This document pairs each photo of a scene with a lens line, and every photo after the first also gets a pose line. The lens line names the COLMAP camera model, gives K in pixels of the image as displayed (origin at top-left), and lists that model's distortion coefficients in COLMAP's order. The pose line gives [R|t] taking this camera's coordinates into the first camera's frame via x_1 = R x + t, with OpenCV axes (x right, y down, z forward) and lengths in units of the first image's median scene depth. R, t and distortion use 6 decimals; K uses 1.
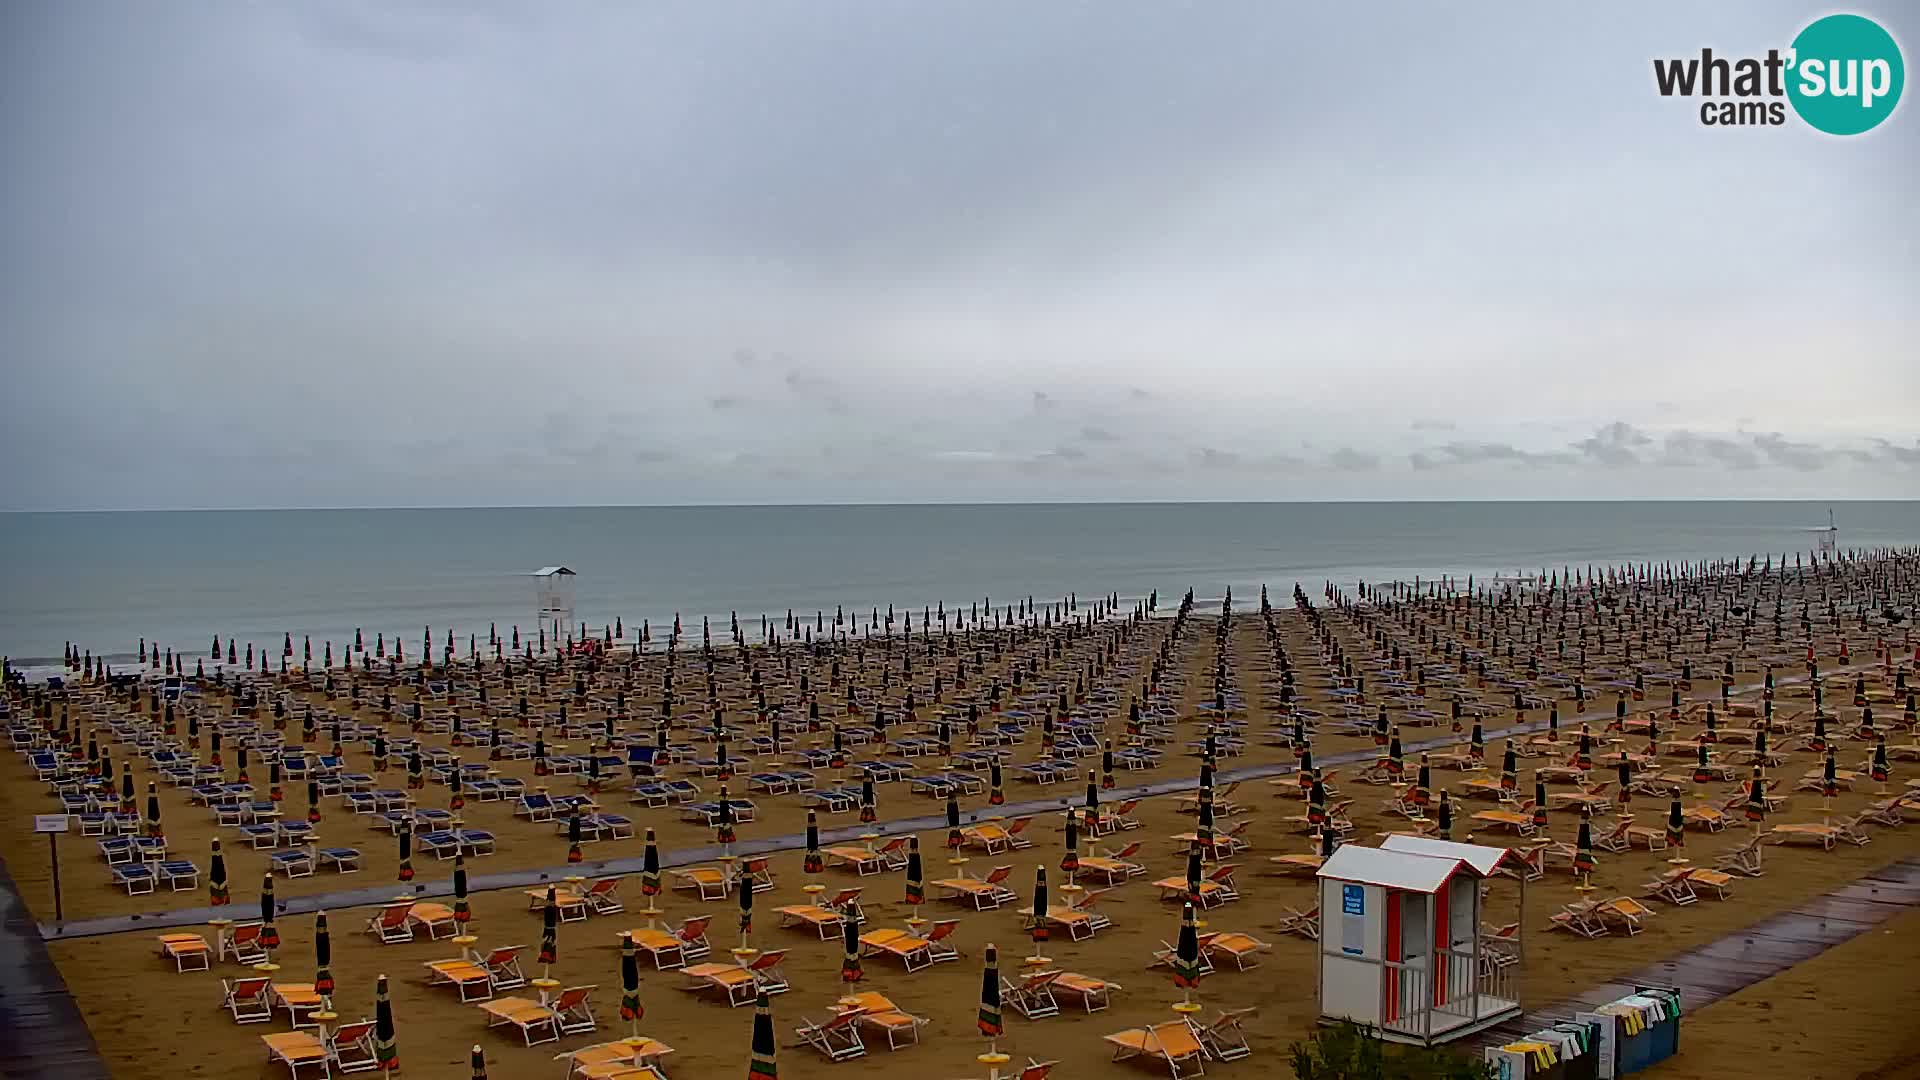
lens RADIAL K [[1697.8, 0, 960.1], [0, 1697.8, 538.3], [0, 0, 1]] dist [-0.001130, -0.013011]
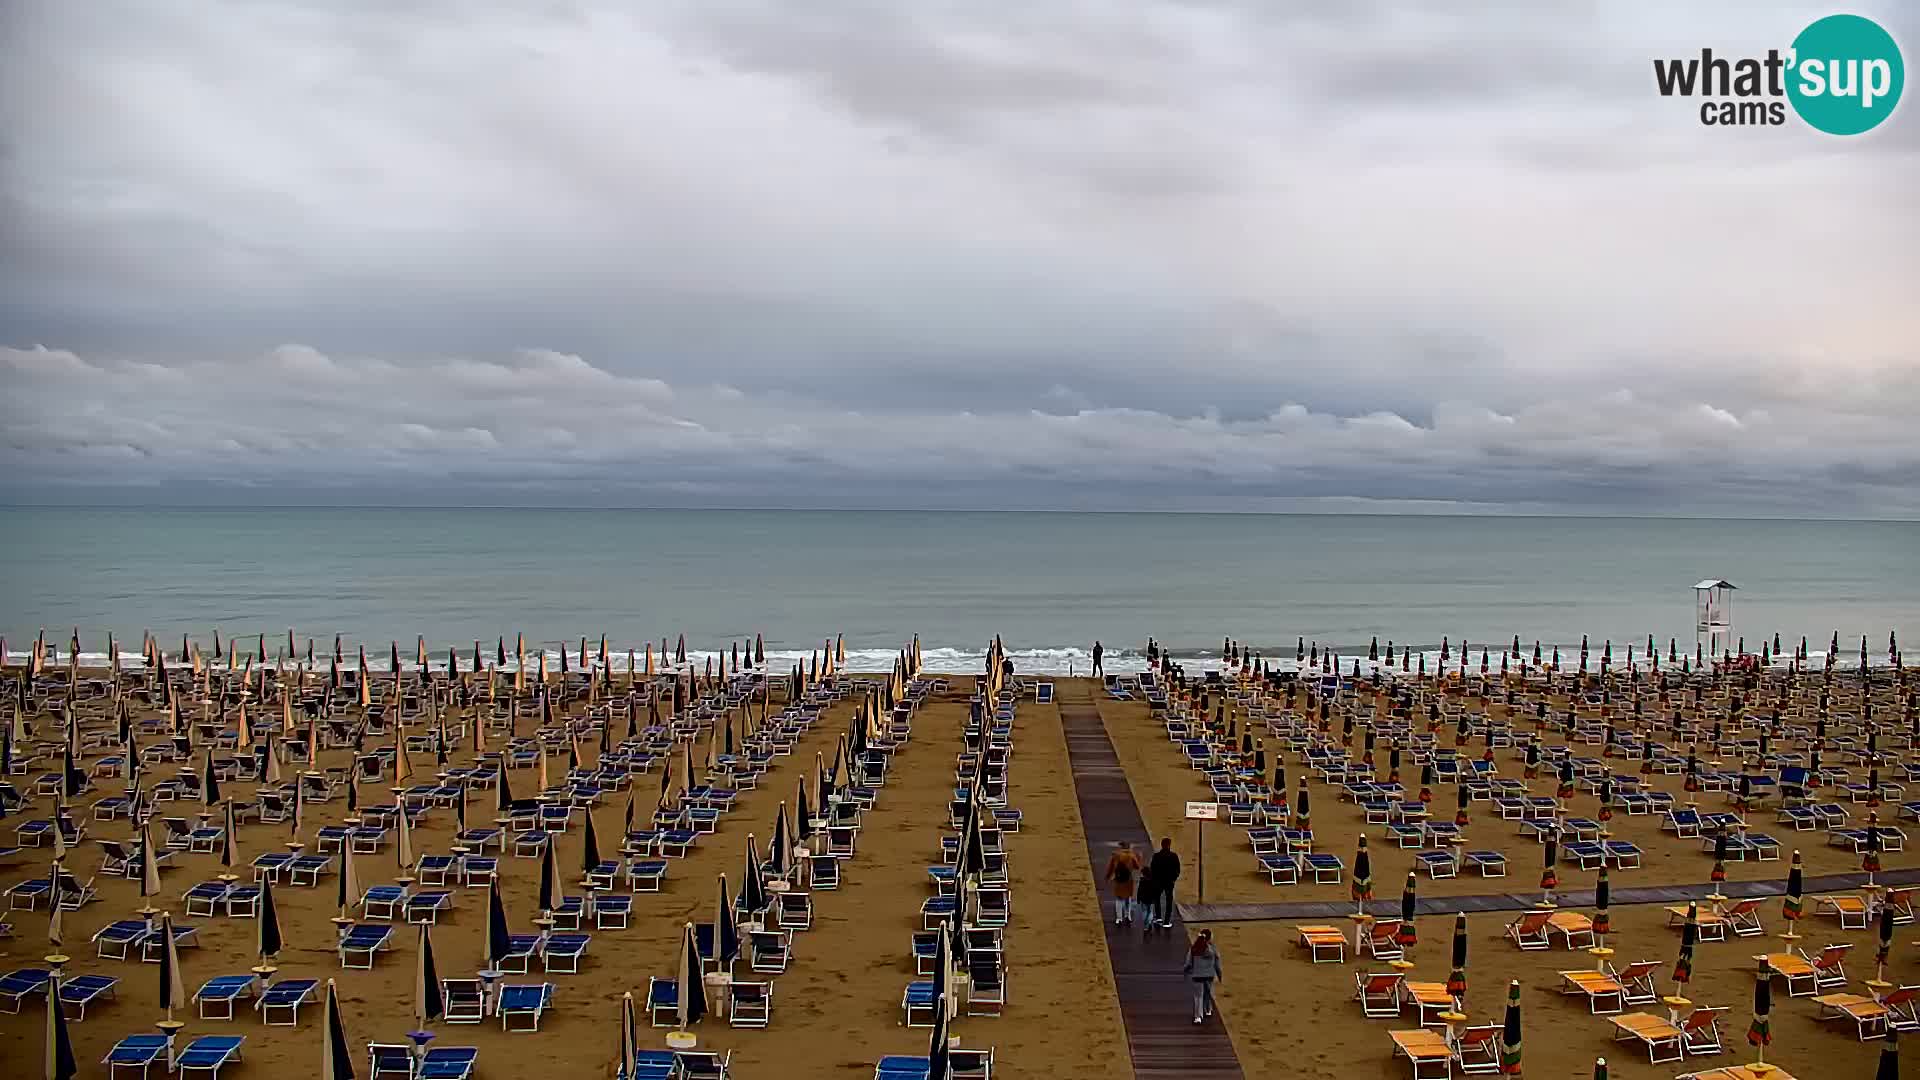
lens RADIAL K [[1697.8, 0, 960.1], [0, 1697.8, 539.6], [0, 0, 1]] dist [-0.001130, -0.013011]
pose [[0.977253, 0.026464, -0.210418, -0.459493], [-0.026503, 0.999645, 0.002634, 0.002376], [0.210413, 0.003003, 0.977608, -0.052887]]
